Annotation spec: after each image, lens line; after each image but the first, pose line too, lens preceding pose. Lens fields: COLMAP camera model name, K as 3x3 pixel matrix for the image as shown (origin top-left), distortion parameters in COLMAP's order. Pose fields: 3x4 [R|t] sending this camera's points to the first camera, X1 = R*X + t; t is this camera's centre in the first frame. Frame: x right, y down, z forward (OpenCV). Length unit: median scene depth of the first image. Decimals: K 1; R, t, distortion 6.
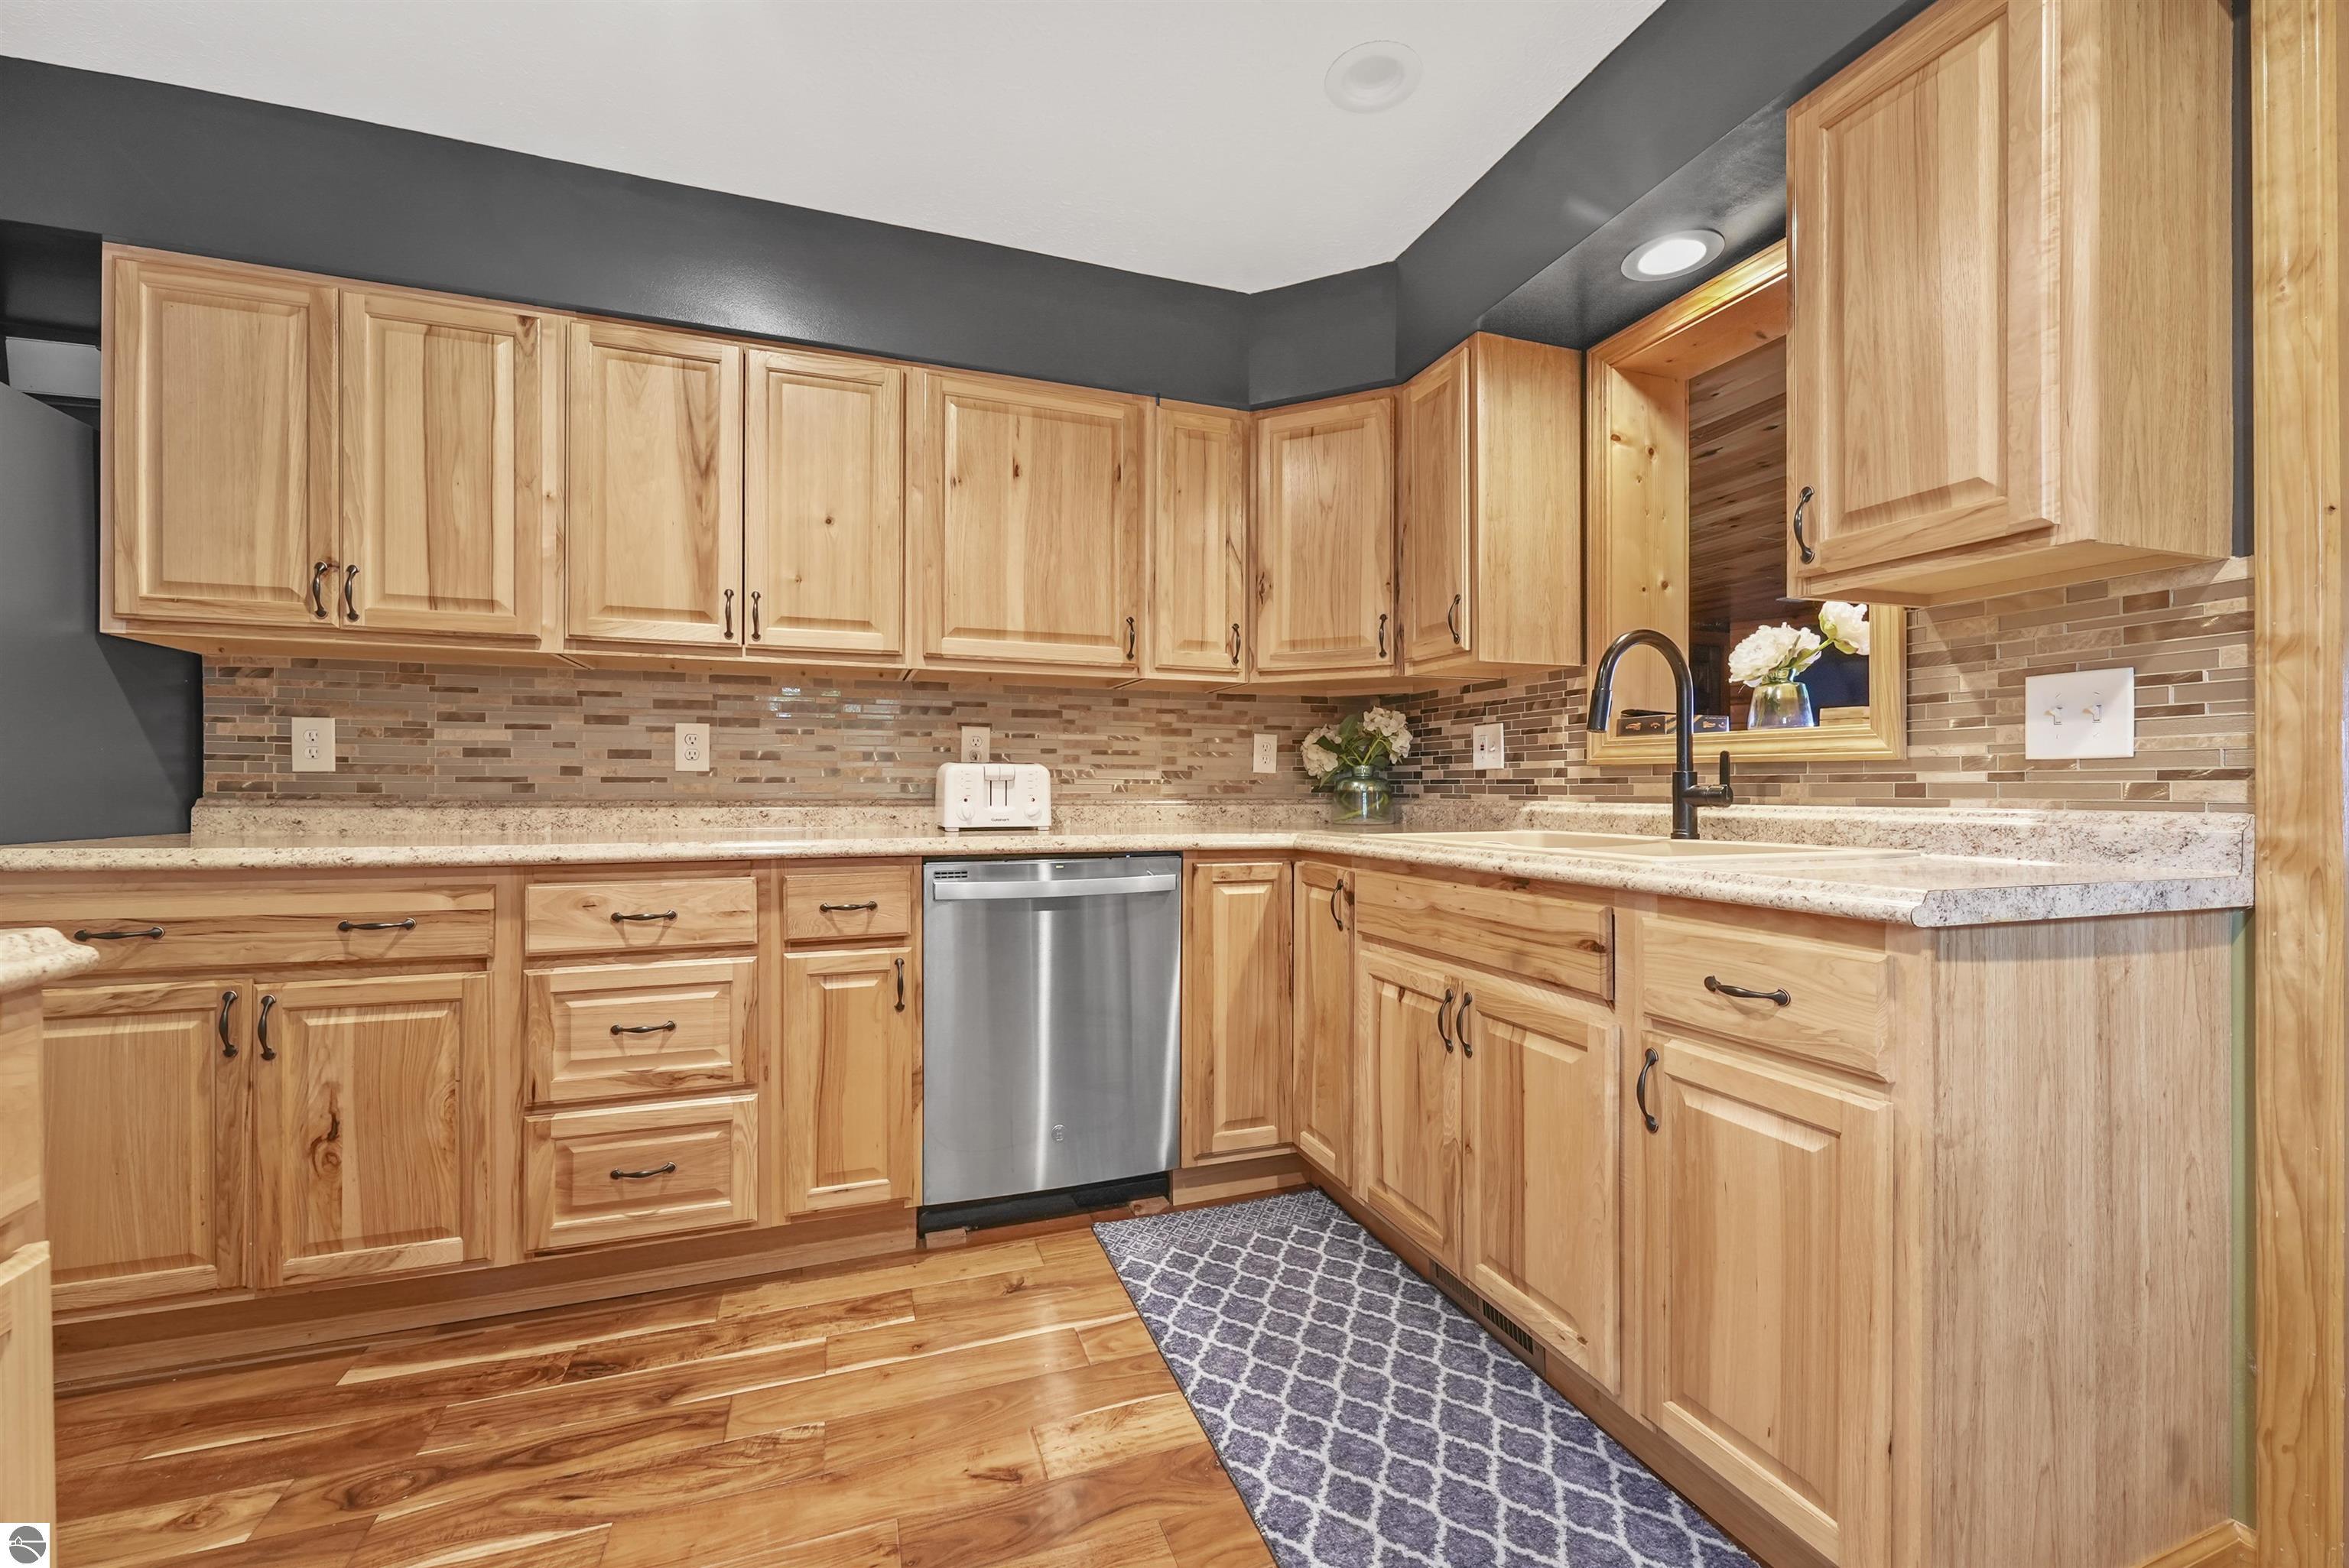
lens RADIAL K [[946.5, 0, 1174.5], [0, 946.5, 784.0], [0, 0, 1]] dist [-0.000714, -0.000284]
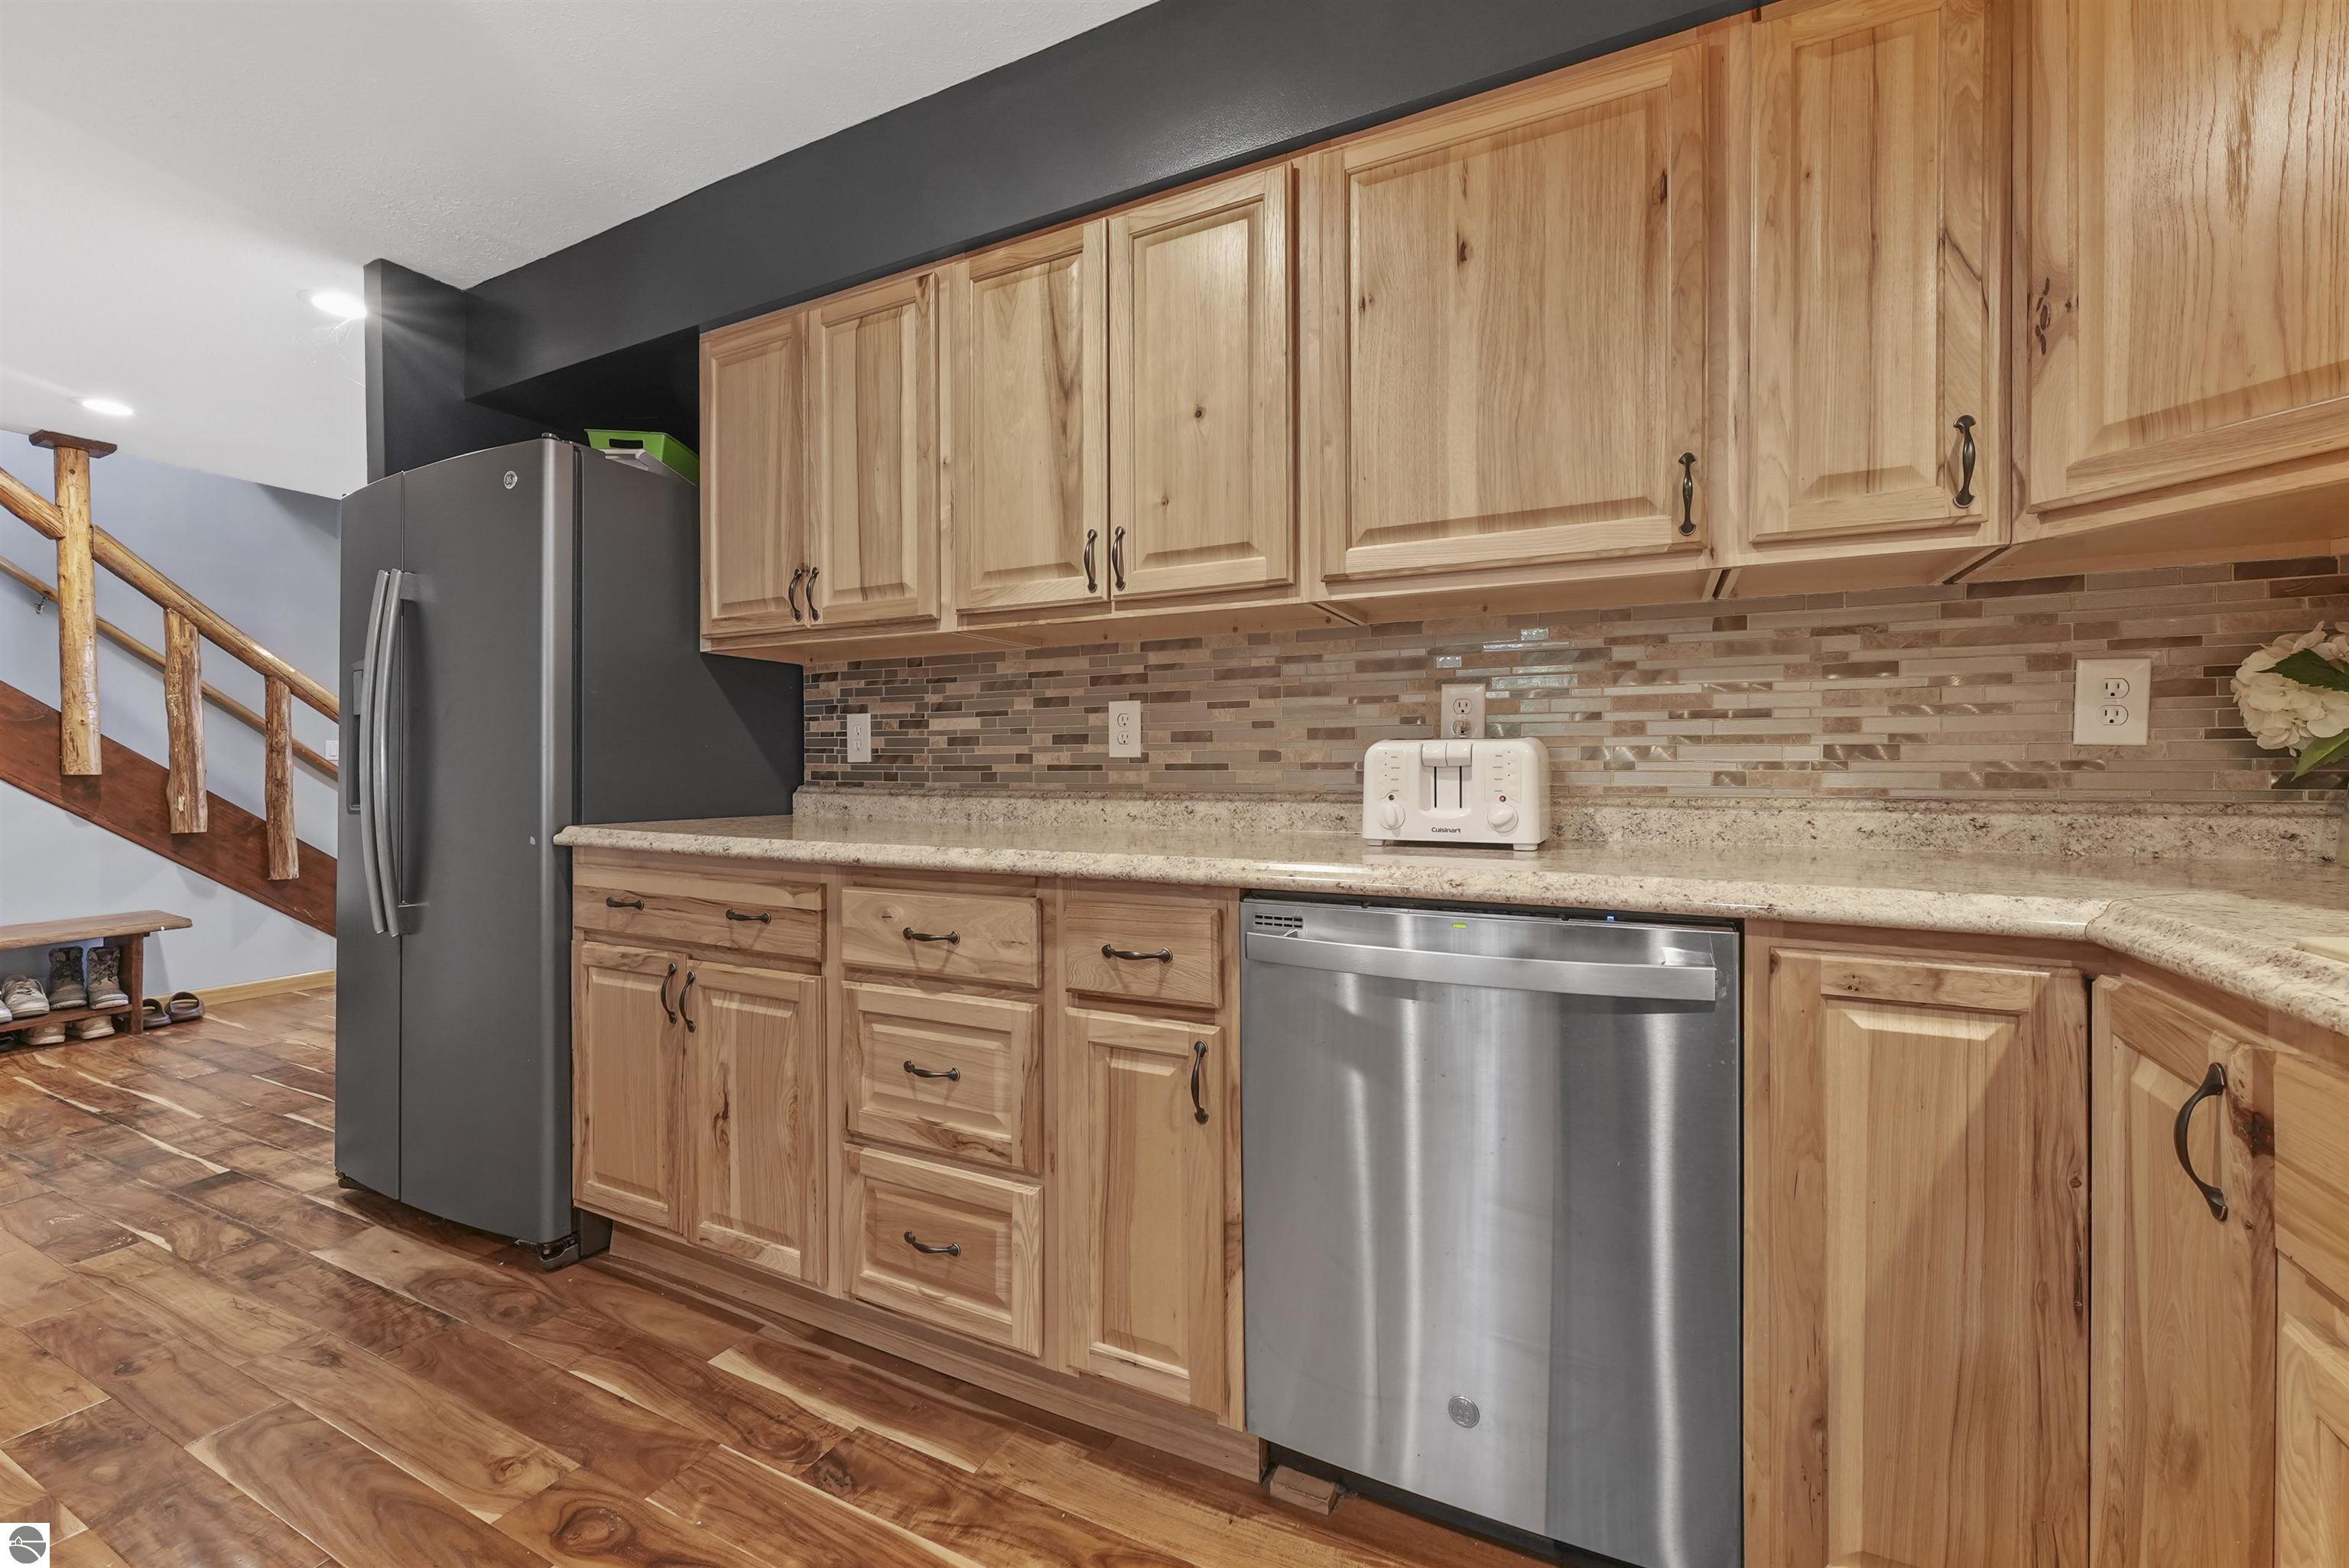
lens RADIAL K [[953.5, 0, 1170.5], [0, 953.5, 772.3], [0, 0, 1]] dist [-0.000857, -0.000122]
pose [[0.690988, -0.000885, -0.722866, 0.156882], [0.006022, 0.999972, 0.004532, -0.004303], [0.722841, -0.007484, 0.690973, 0.490161]]
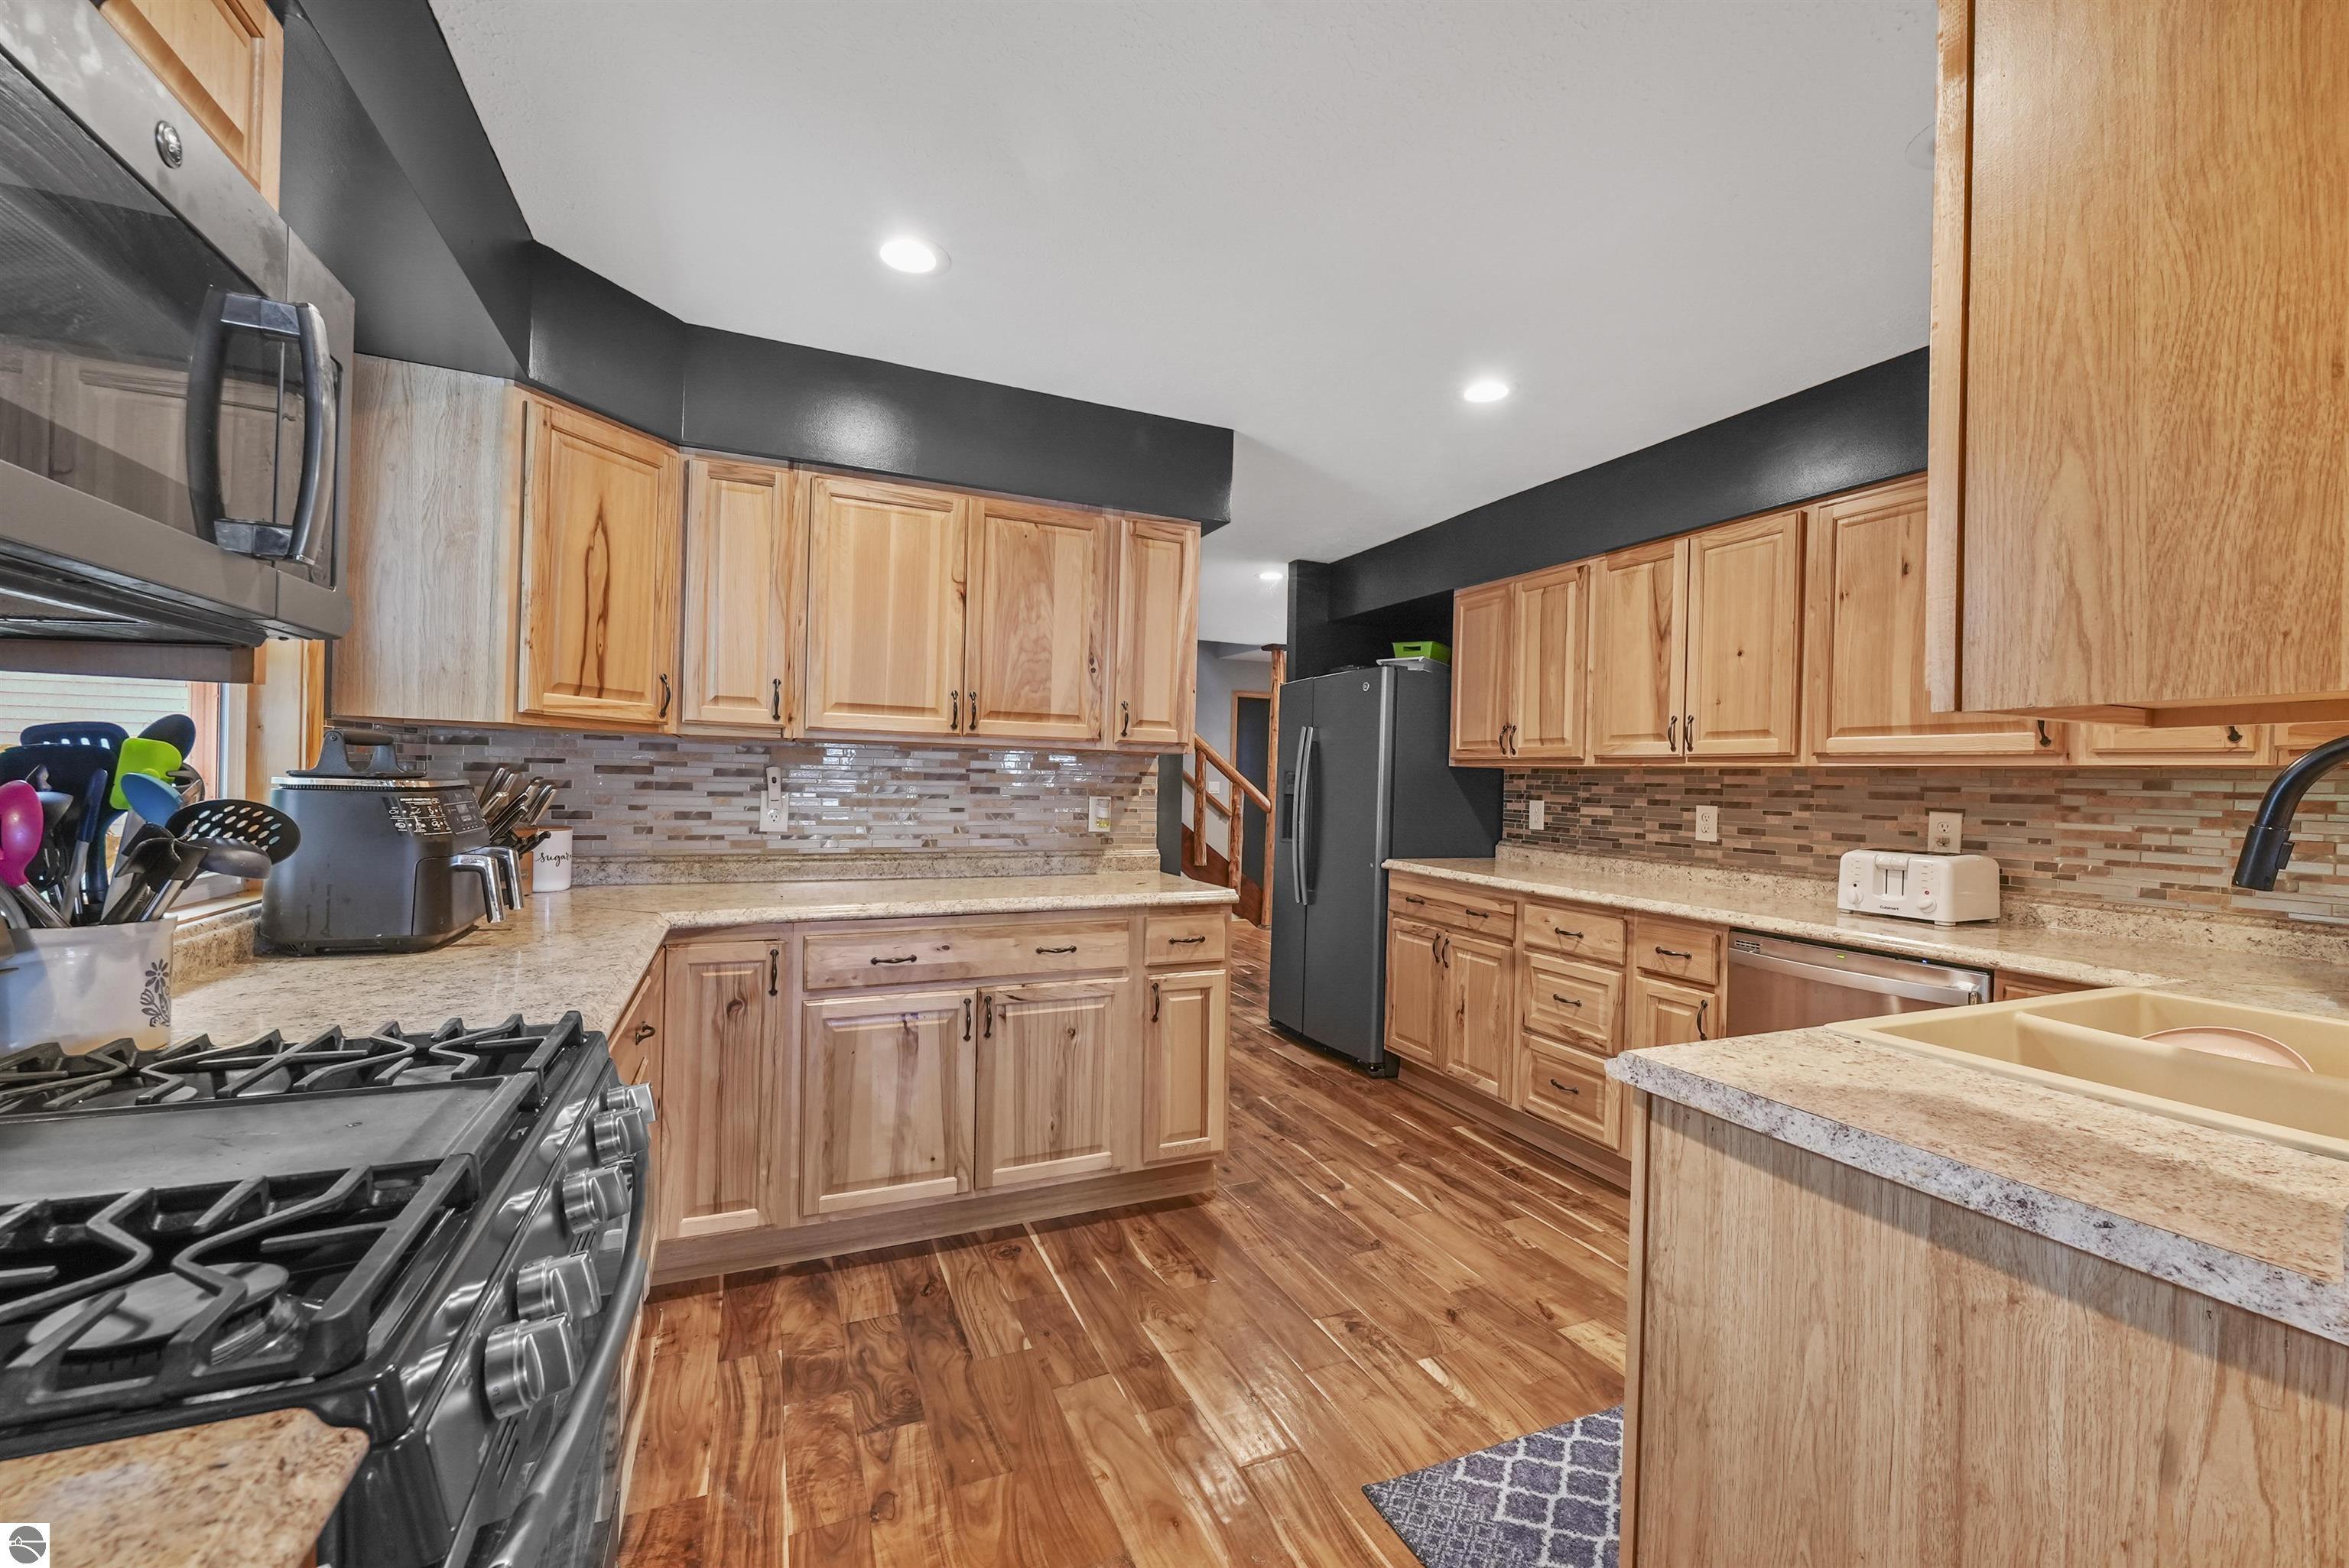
lens RADIAL K [[936.7, 0, 1179.0], [0, 936.7, 786.7], [0, 0, 1]] dist [-0.000284, -0.000007]
pose [[0.080240, 0.008104, -0.996743, 0.859005], [-0.021062, 0.999757, 0.006433, -0.094552], [0.996553, 0.020477, 0.080391, 0.156949]]
